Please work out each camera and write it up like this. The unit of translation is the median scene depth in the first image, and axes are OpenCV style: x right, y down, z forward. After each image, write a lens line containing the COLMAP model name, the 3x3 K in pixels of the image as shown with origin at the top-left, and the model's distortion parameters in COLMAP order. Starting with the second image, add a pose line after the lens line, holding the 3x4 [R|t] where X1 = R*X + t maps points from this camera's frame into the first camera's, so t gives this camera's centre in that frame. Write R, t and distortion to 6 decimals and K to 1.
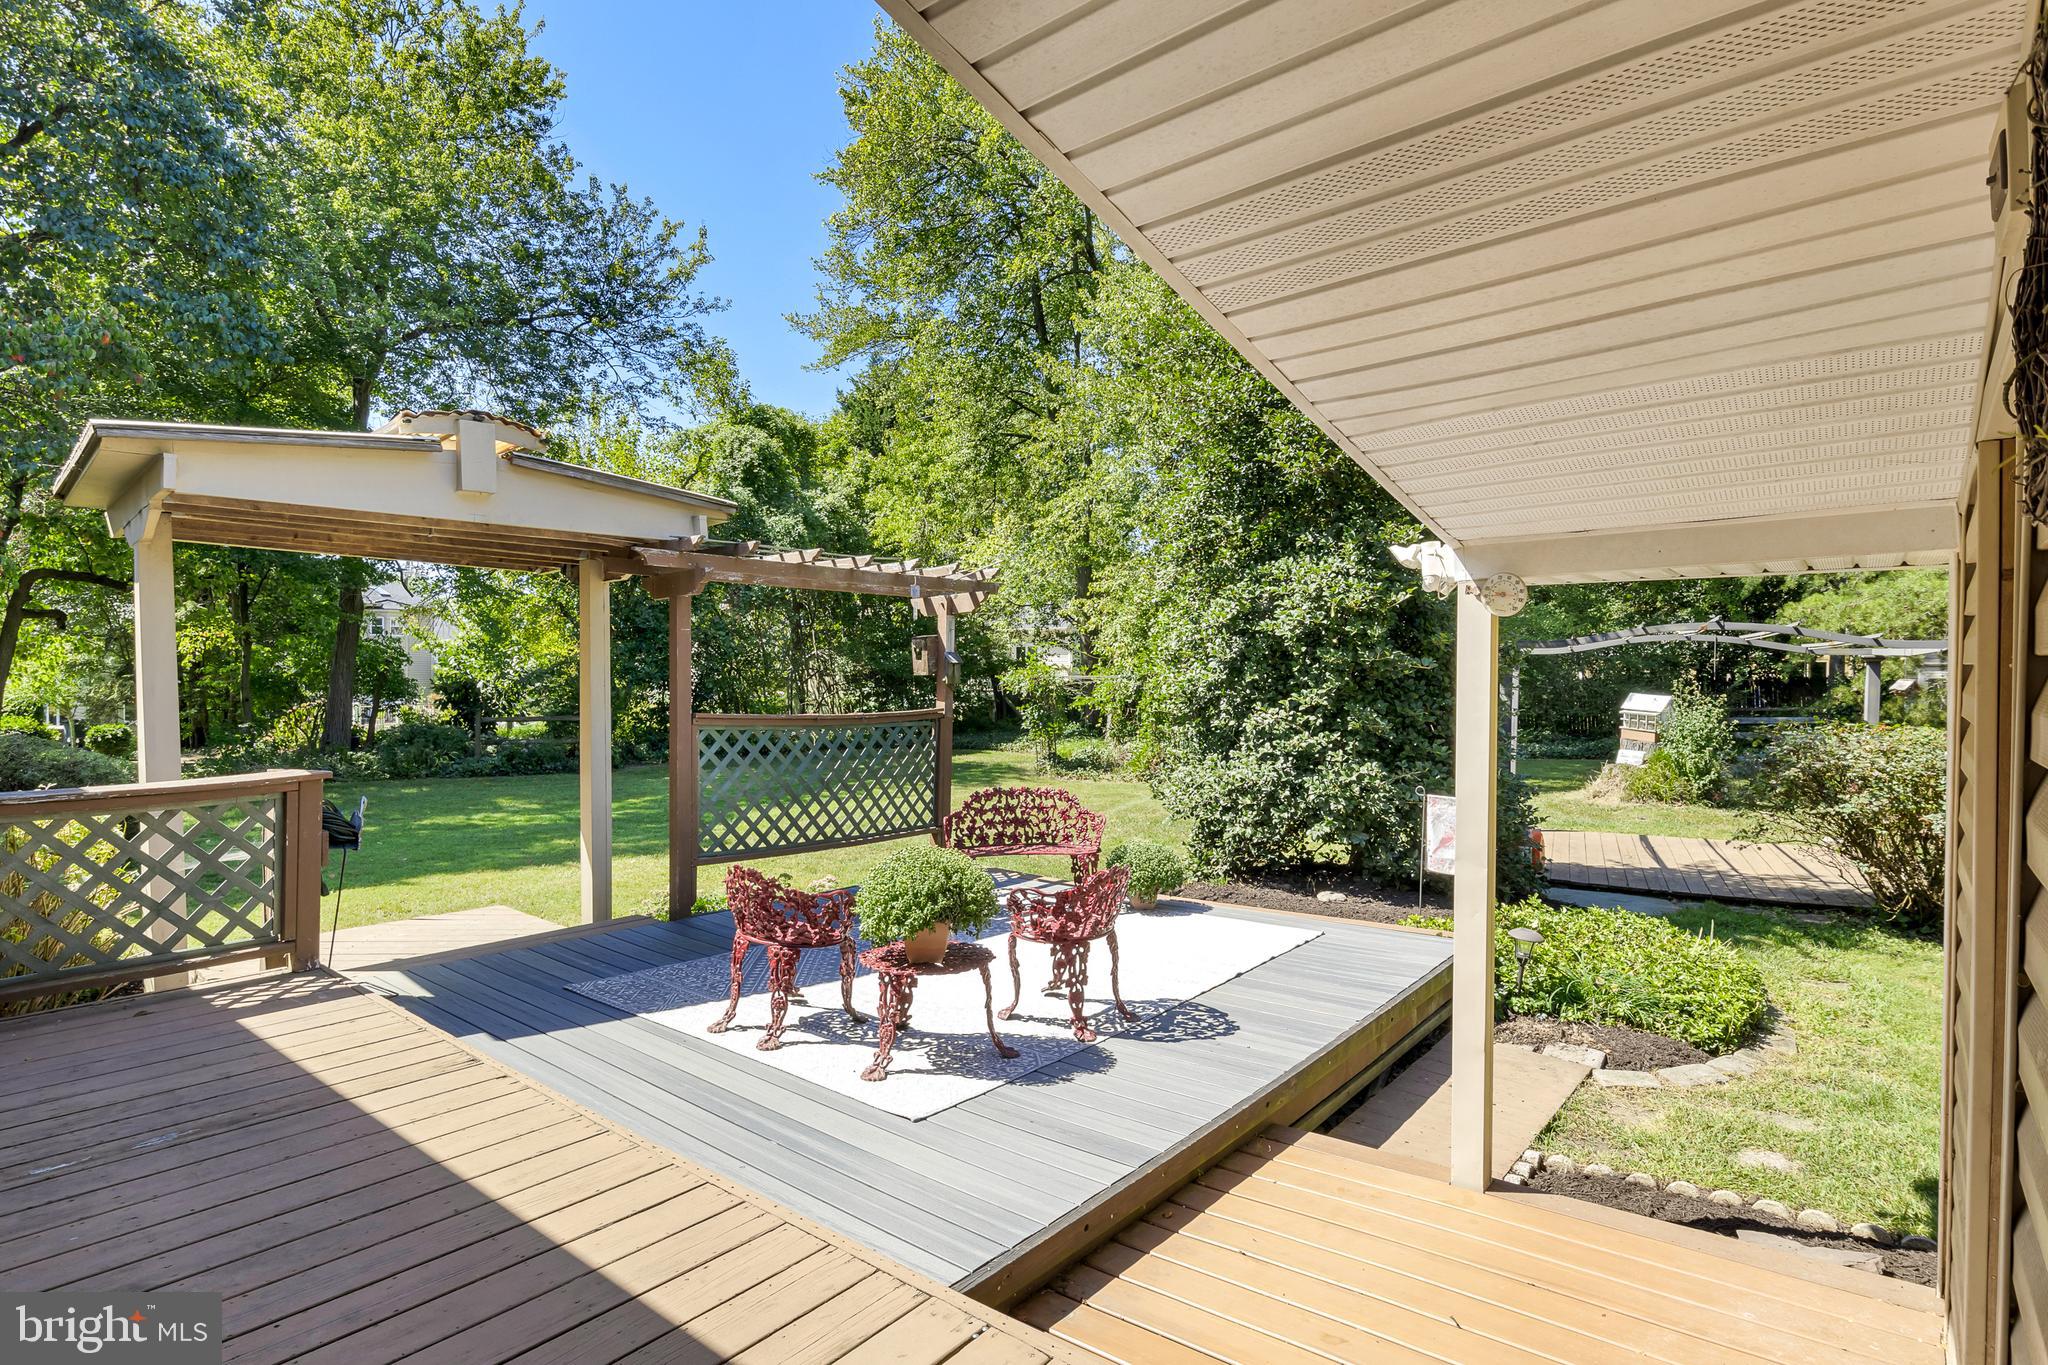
lens RADIAL K [[1065.5, 0, 1021.2], [0, 1065.5, 702.0], [0, 0, 1]] dist [-0.015058, -0.000483]
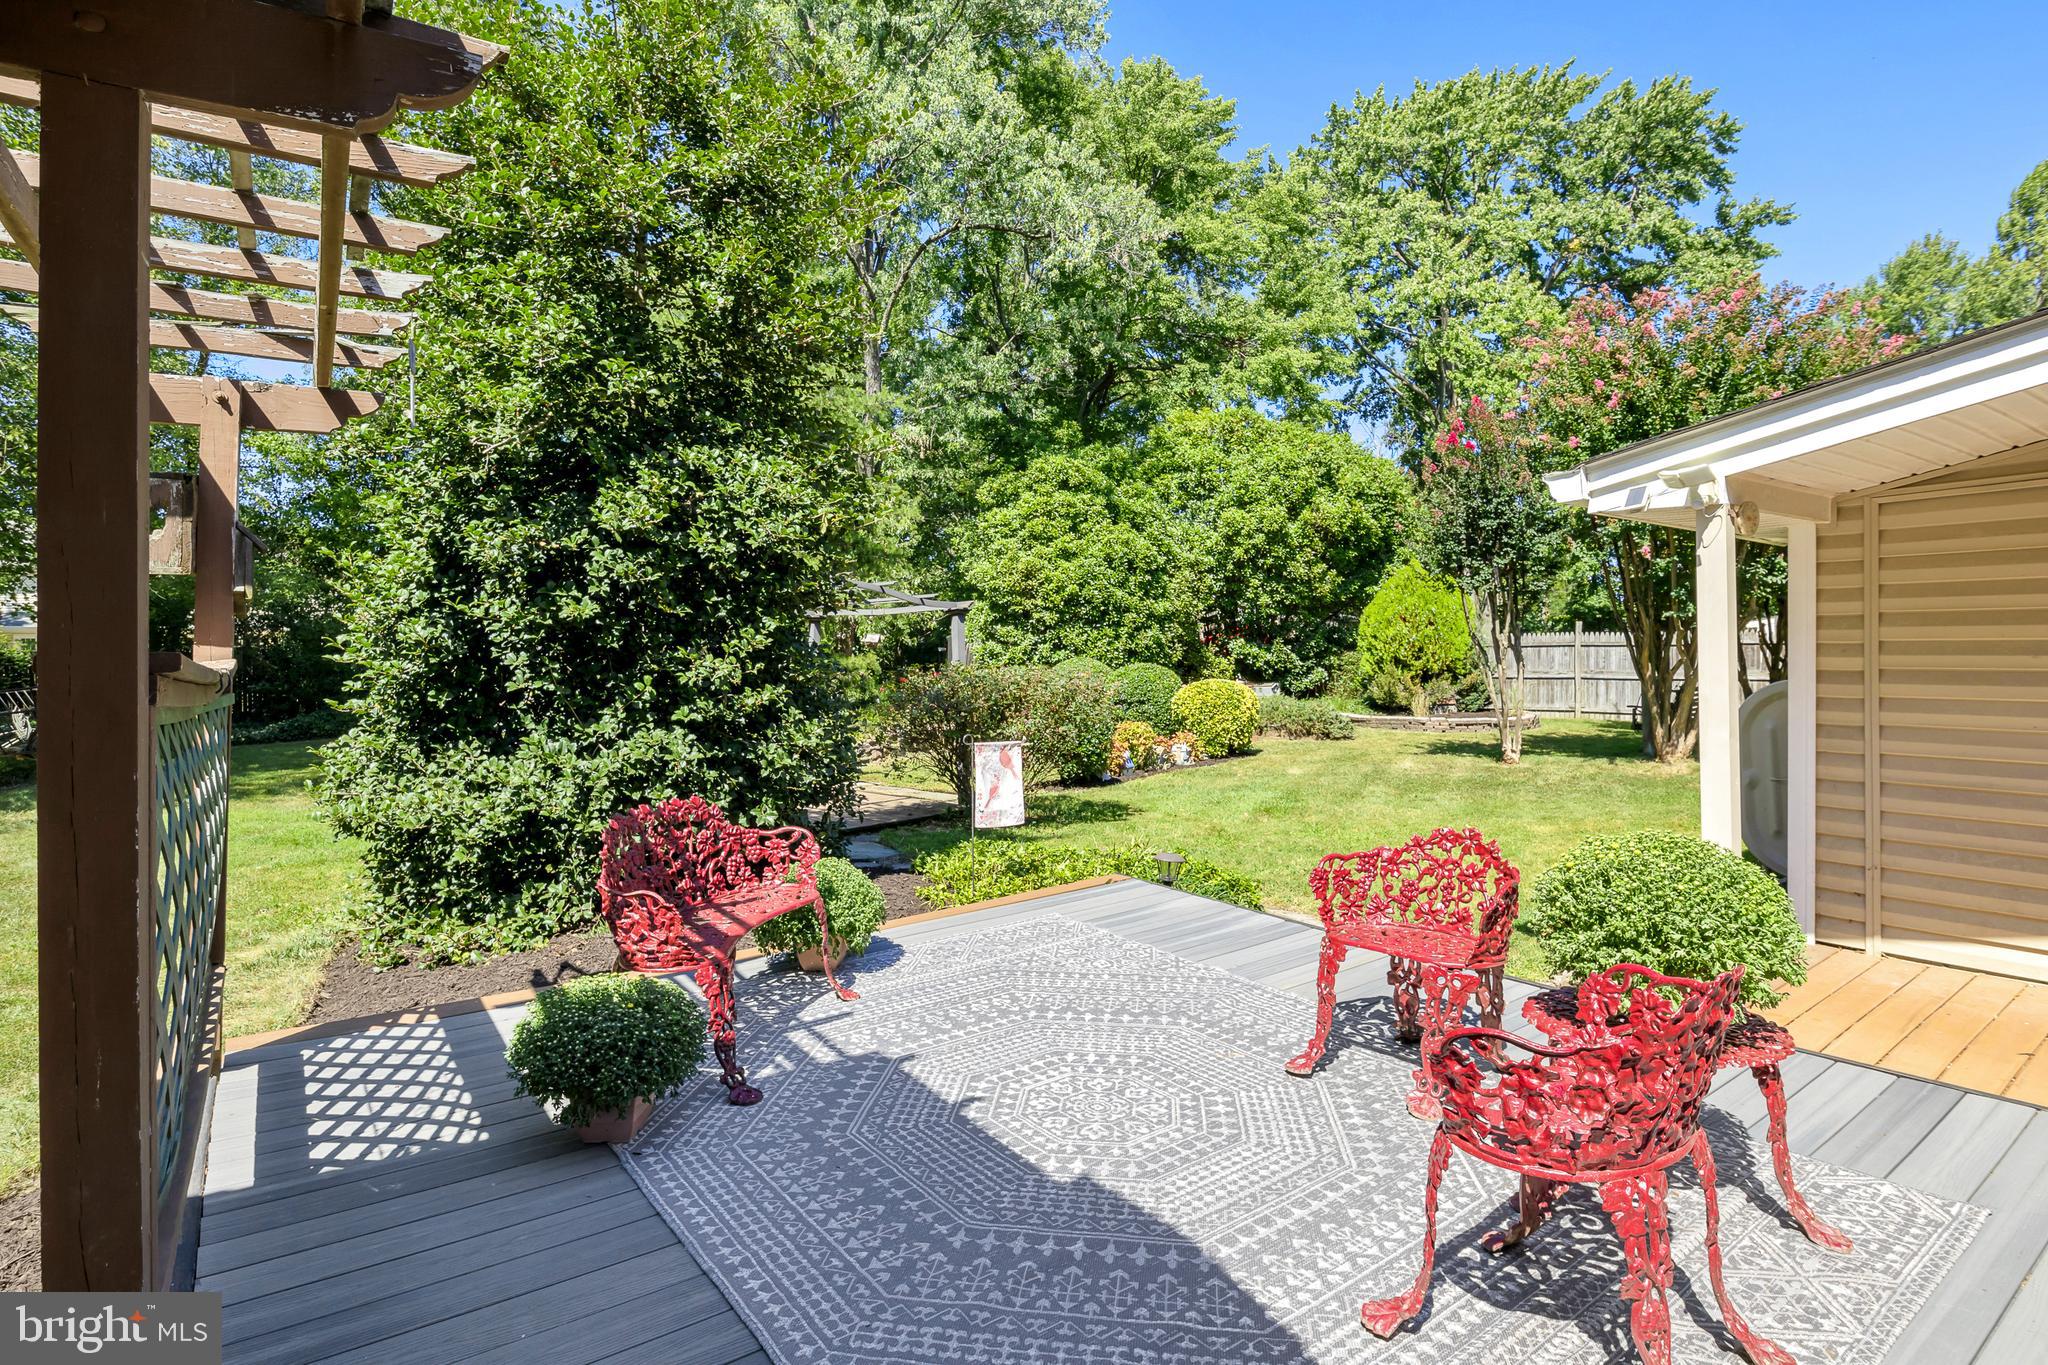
lens RADIAL K [[1035.0, 0, 1030.6], [0, 1035.0, 638.3], [0, 0, 1]] dist [-0.004860, -0.001044]
pose [[0.242783, 0.010684, 0.970022, -0.586140], [0.032391, 0.999292, -0.019114, 0.021659], [-0.969540, 0.036061, 0.242265, 0.958617]]
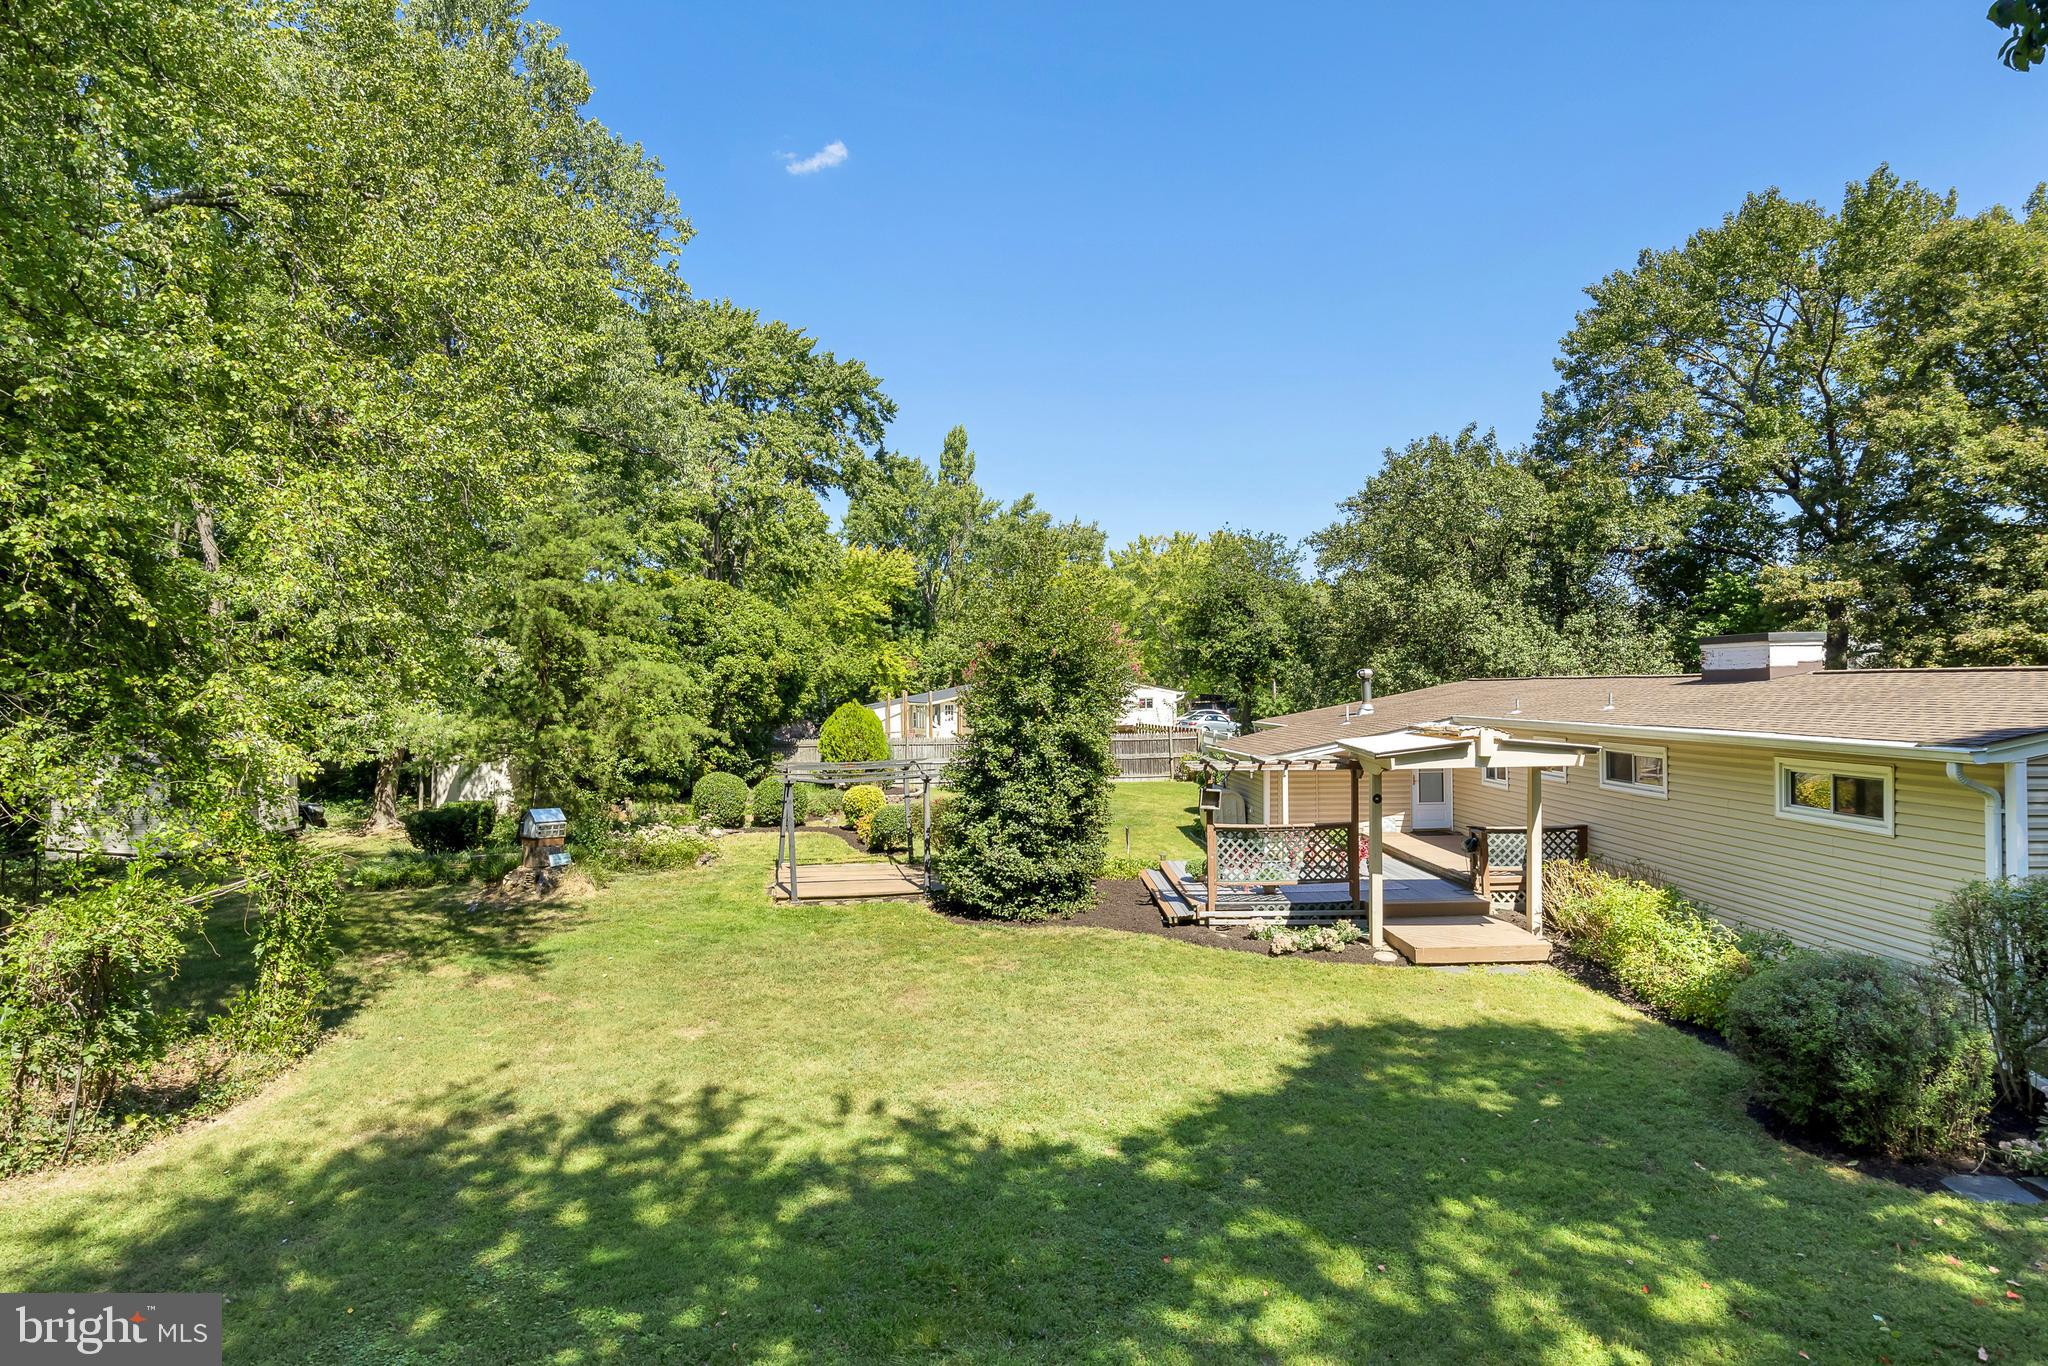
lens RADIAL K [[1062.2, 0, 1033.3], [0, 1062.2, 671.7], [0, 0, 1]] dist [-0.003697, 0.000355]
pose [[-0.659417, 0.013856, 0.751649, -2.196741], [0.024262, 0.999702, 0.002856, -0.481679], [-0.751385, 0.020120, -0.659557, 4.121495]]
